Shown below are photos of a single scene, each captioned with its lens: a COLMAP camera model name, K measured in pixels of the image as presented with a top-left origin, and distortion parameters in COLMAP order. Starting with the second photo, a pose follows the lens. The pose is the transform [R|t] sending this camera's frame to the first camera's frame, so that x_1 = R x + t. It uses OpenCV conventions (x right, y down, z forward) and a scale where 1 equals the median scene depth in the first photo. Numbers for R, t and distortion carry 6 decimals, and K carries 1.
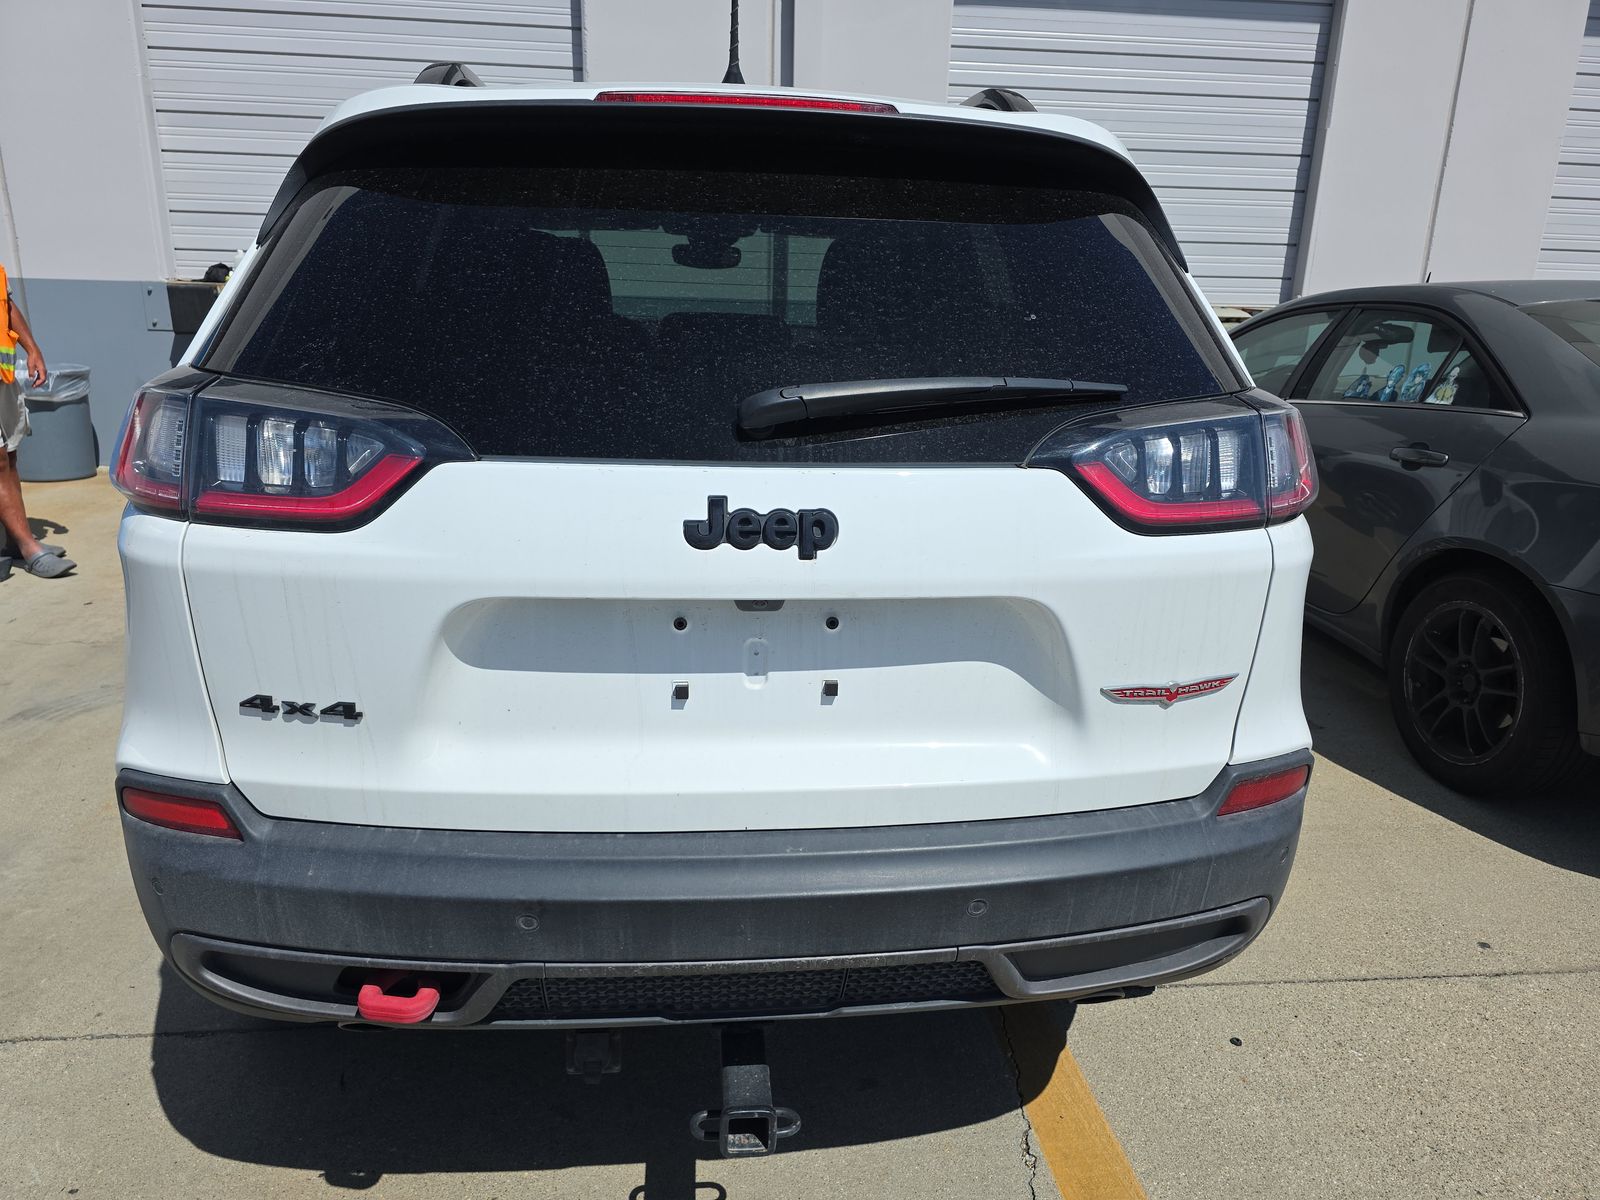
lens RADIAL K [[1118.9, 0, 800.0], [0, 1118.9, 600.0], [0, 0, 1]] dist [0.049630, -0.000049]
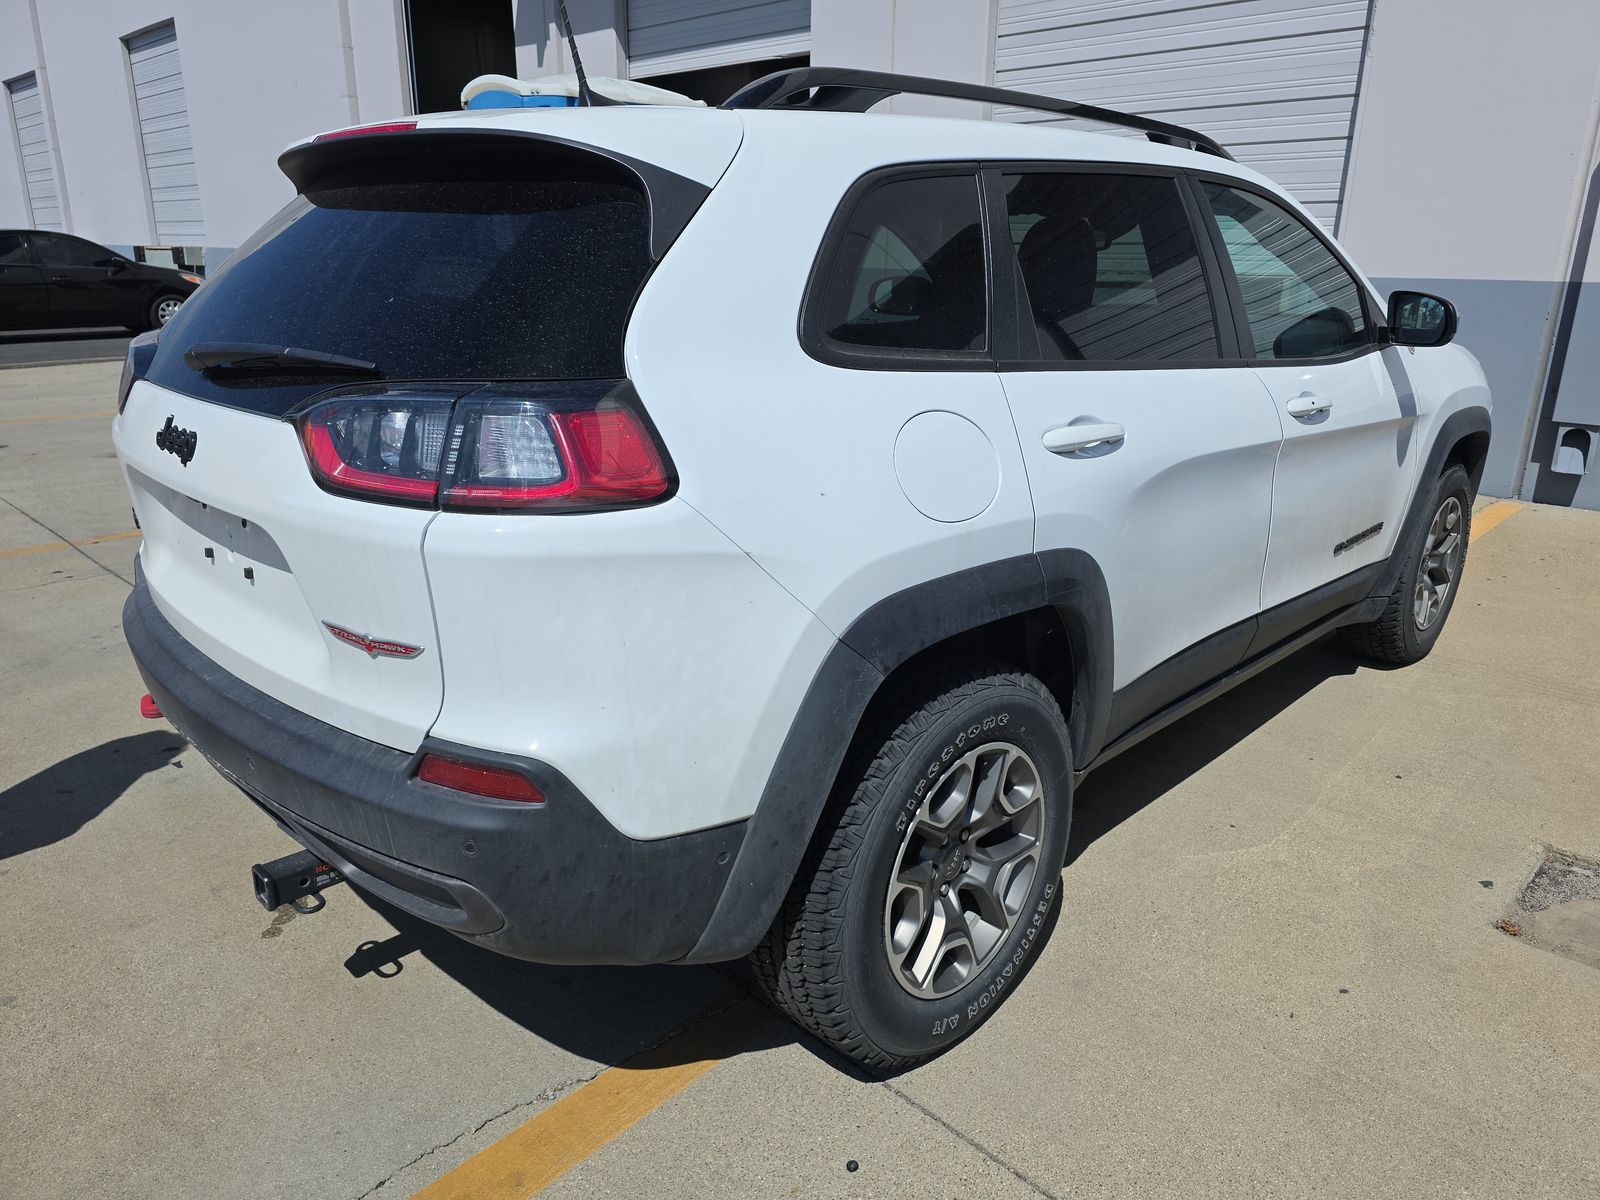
lens RADIAL K [[1118.9, 0, 800.0], [0, 1118.9, 600.0], [0, 0, 1]] dist [0.049630, -0.000049]
pose [[0.621382, 0.213157, -0.753955, 1.384443], [-0.203531, 0.973161, 0.107389, -0.160750], [0.756611, 0.086724, 0.648089, 0.588012]]
